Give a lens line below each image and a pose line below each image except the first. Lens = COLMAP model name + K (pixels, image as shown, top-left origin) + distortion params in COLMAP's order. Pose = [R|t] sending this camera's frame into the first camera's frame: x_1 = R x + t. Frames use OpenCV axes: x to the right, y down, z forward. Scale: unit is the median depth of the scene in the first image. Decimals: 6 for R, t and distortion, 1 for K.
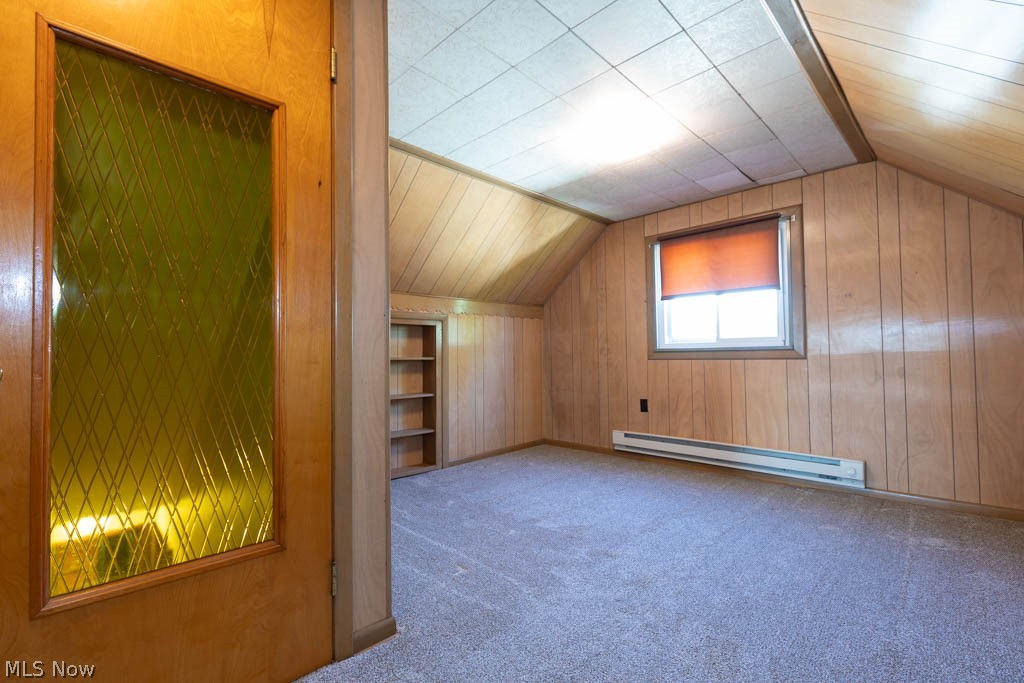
lens RADIAL K [[452.8, 0, 512.6], [0, 452.8, 345.9], [0, 0, 1]] dist [-0.001662, -0.000316]
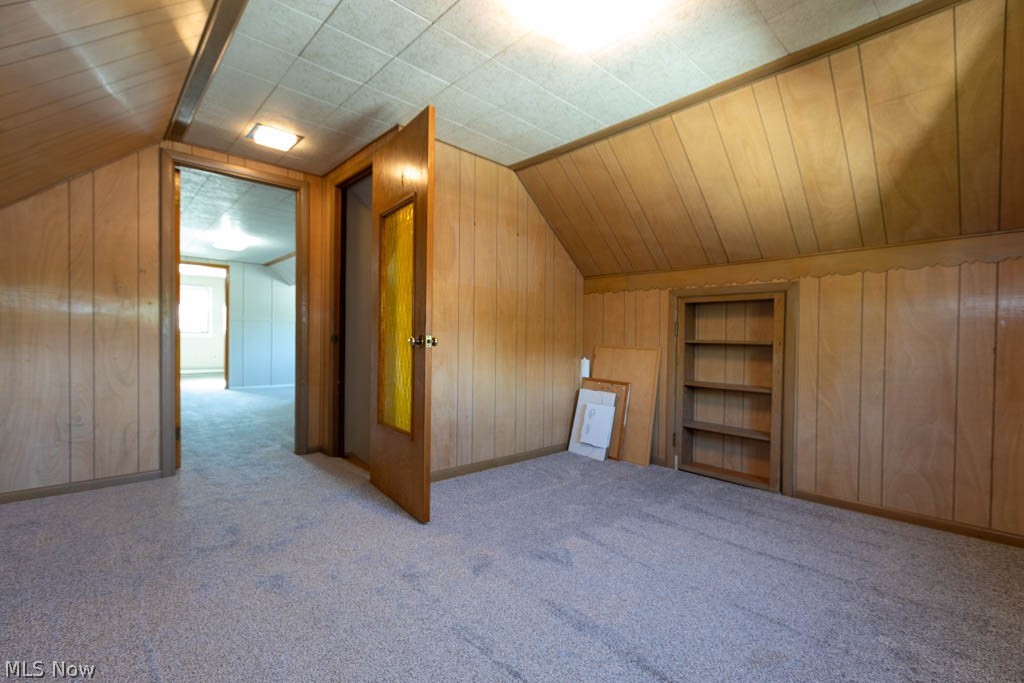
lens RADIAL K [[452.8, 0, 512.6], [0, 452.8, 345.9], [0, 0, 1]] dist [-0.001662, -0.000316]
pose [[-0.051545, 0.028102, -0.998275, 0.621837], [0.011845, 0.999551, 0.027526, 0.007112], [0.998600, -0.010406, -0.051854, 0.645332]]
